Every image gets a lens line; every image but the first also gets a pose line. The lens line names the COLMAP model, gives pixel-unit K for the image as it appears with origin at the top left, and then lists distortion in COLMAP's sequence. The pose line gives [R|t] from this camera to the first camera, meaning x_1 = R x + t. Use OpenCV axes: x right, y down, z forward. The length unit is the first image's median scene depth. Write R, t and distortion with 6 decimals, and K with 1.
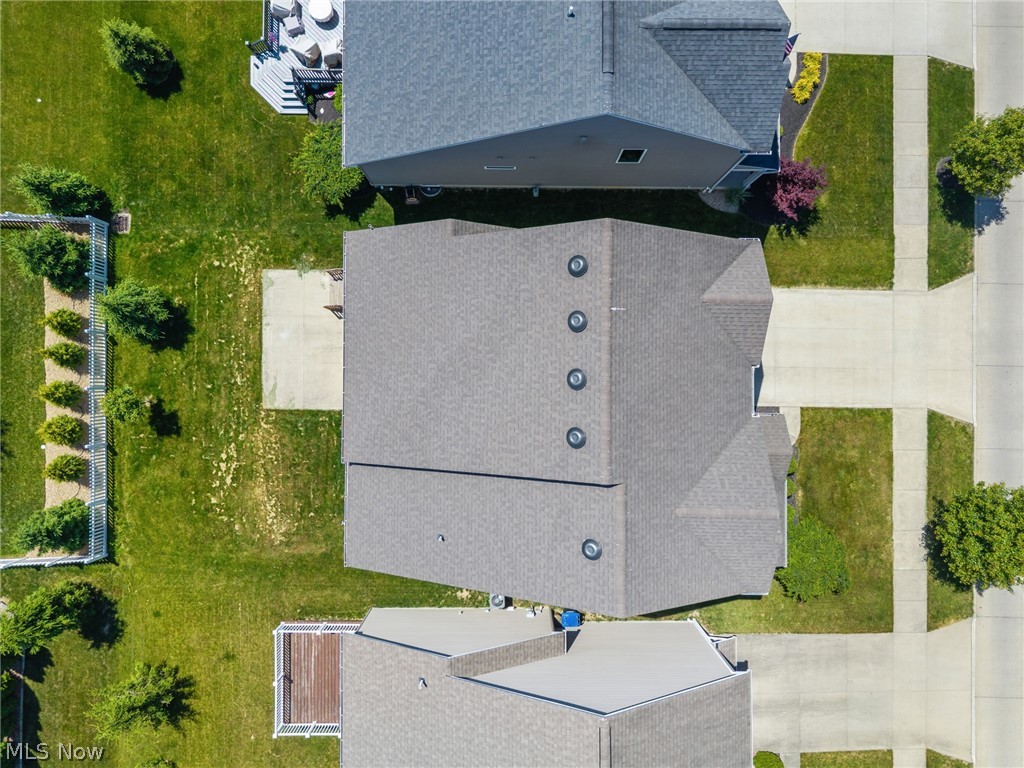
lens RADIAL K [[688.8, 0, 512.0], [0, 688.8, 384.0], [0, 0, 1]] dist [0.038150, -0.028505]
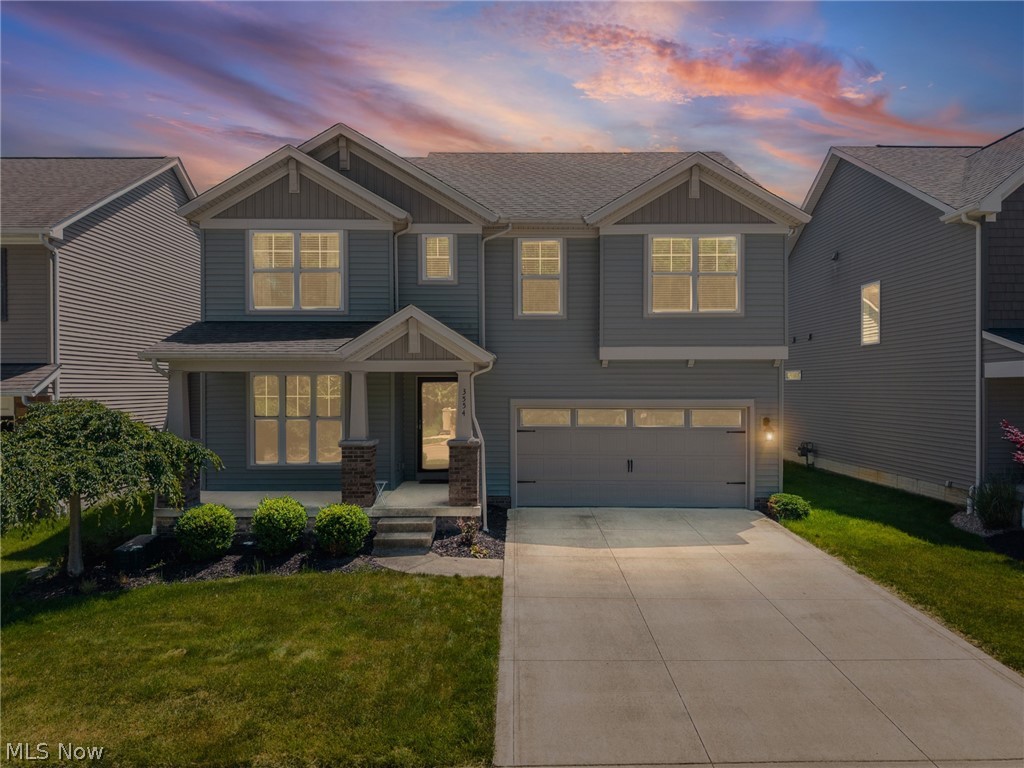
lens RADIAL K [[688.8, 0, 512.0], [0, 688.8, 384.0], [0, 0, 1]] dist [0.038150, -0.028505]
pose [[0.008460, -0.015450, -0.999845, 0.728470], [-0.999926, 0.008598, -0.008593, 0.030635], [0.008729, 0.999844, -0.015376, 0.904320]]
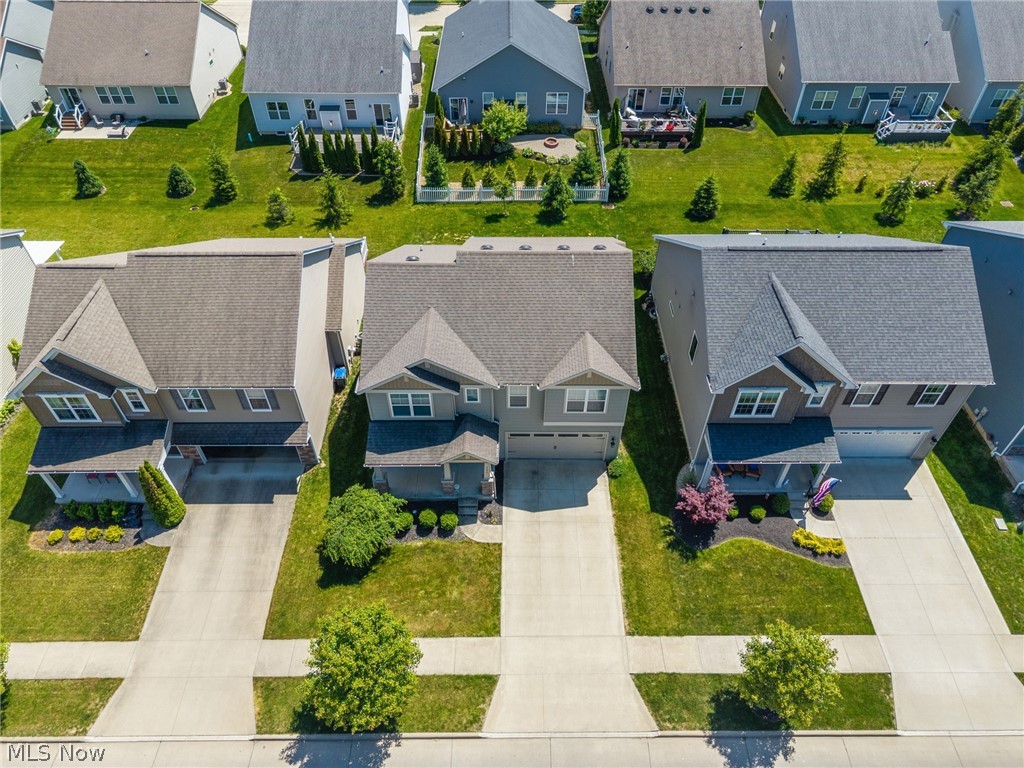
lens RADIAL K [[688.8, 0, 512.0], [0, 688.8, 384.0], [0, 0, 1]] dist [0.038150, -0.028505]
pose [[0.009022, 0.706954, -0.707202, 0.969415], [-0.999921, 0.012538, -0.000223, 0.015229], [0.008709, 0.707148, 0.707012, 0.094549]]
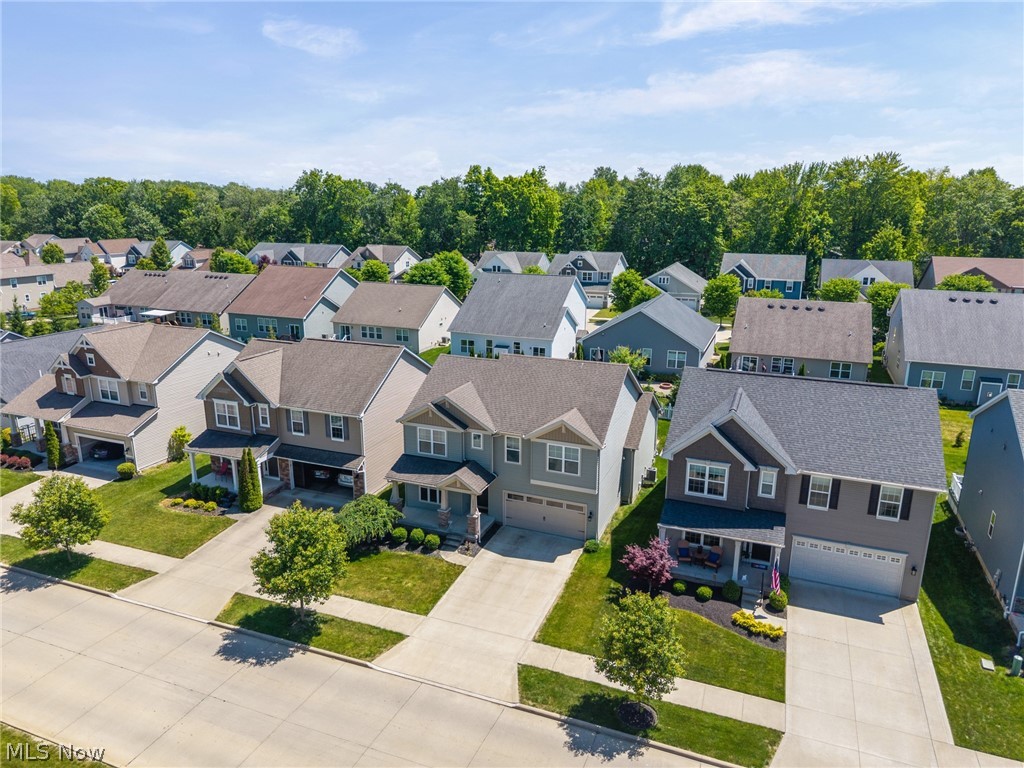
lens RADIAL K [[688.8, 0, 512.0], [0, 688.8, 384.0], [0, 0, 1]] dist [0.038150, -0.028505]
pose [[-0.368527, 0.232236, -0.900141, 1.363969], [-0.929602, -0.086532, 0.358263, -0.431545], [0.005310, 0.968803, 0.247776, 0.398460]]
